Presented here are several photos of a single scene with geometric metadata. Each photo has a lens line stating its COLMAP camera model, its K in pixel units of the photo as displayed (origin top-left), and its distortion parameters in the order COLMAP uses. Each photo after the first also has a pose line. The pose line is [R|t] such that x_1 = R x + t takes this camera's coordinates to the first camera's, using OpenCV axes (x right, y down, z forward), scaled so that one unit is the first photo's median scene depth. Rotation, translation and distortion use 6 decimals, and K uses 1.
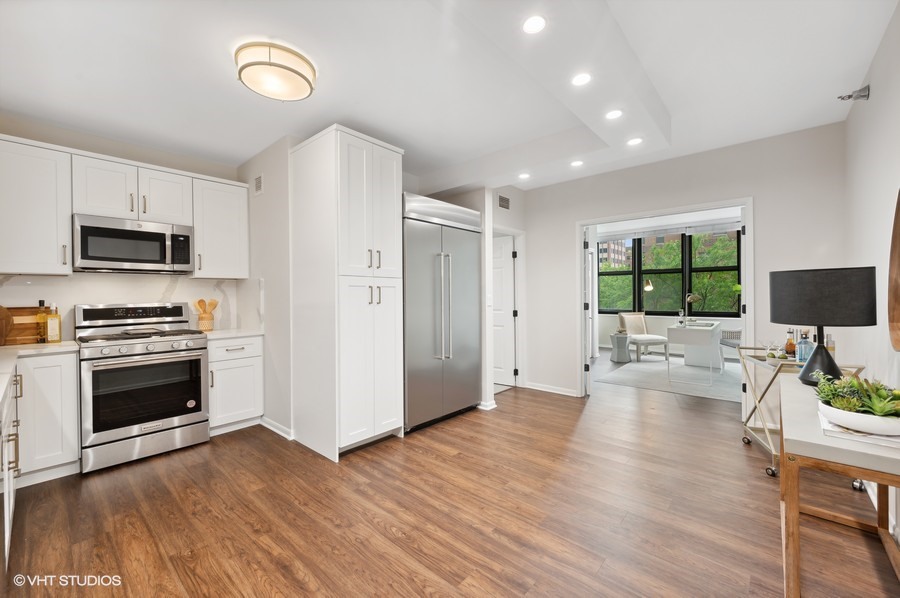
lens RADIAL K [[363.7, 0, 450.0], [0, 363.7, 296.0], [0, 0, 1]] dist [0.000141, 0.000187]
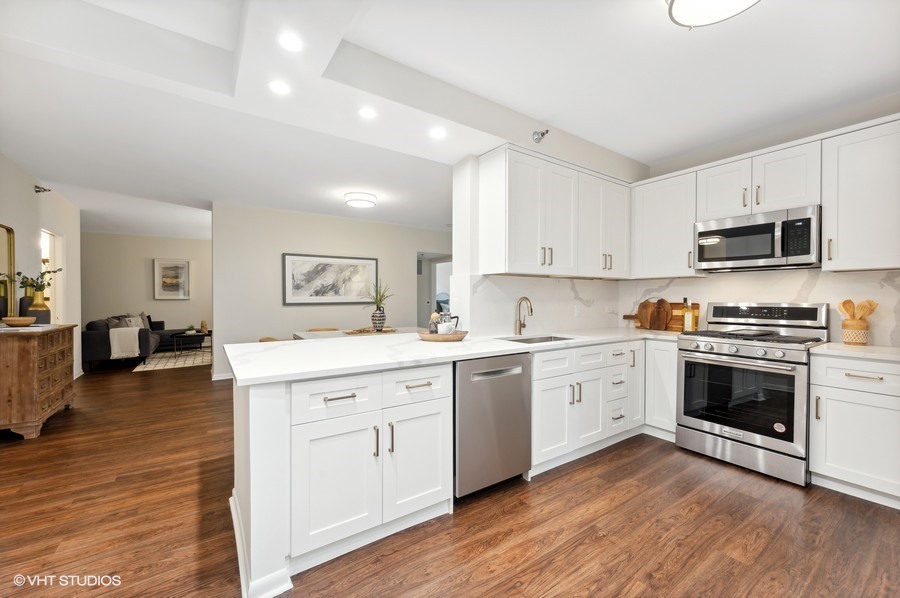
lens RADIAL K [[358.3, 0, 451.3], [0, 358.3, 299.1], [0, 0, 1]] dist [-0.000779, -0.000242]
pose [[-0.239166, 0.017136, -0.970828, 0.225236], [-0.001590, 0.999836, 0.018040, -0.004243], [0.970978, 0.005858, -0.239099, 0.456745]]
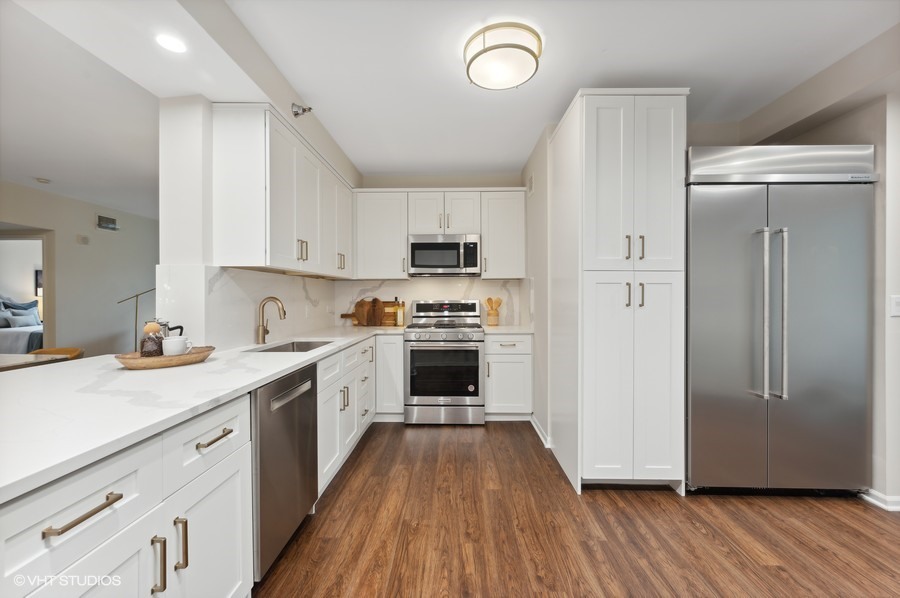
lens RADIAL K [[358.9, 0, 452.1], [0, 358.9, 296.1], [0, 0, 1]] dist [-0.000743, 0.000114]
pose [[0.650247, 0.008604, -0.759674, 0.104590], [-0.006198, 0.999963, 0.006020, -0.001889], [0.759697, 0.000794, 0.650276, 0.205658]]
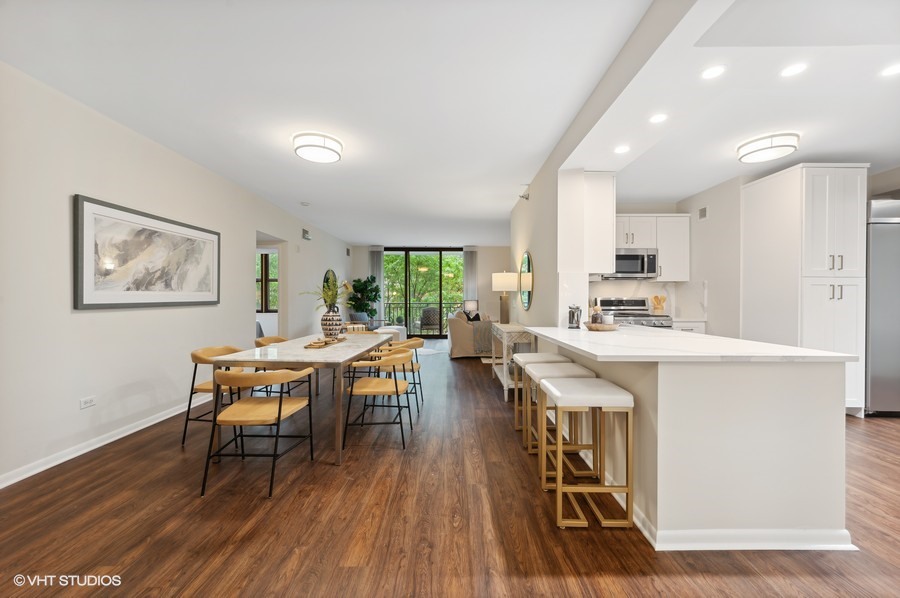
lens RADIAL K [[355.8, 0, 449.5], [0, 355.8, 299.3], [0, 0, 1]] dist [-0.002521, -0.000332]
pose [[0.654945, 0.013663, -0.755553, -0.145361], [-0.010893, 0.999903, 0.008639, 0.023676], [0.755598, 0.002573, 0.655031, -0.701310]]
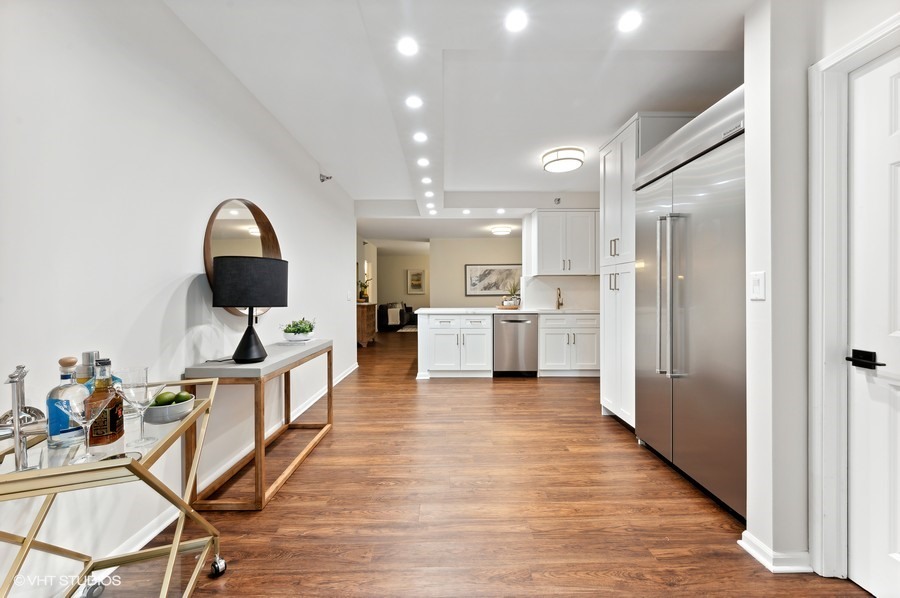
lens RADIAL K [[358.9, 0, 452.1], [0, 358.9, 296.1], [0, 0, 1]] dist [-0.000743, 0.000114]
pose [[-0.736713, 0.015818, -0.676020, 0.779581], [0.008501, 0.999864, 0.014132, 0.018685], [0.676152, 0.004664, -0.736747, 1.336434]]
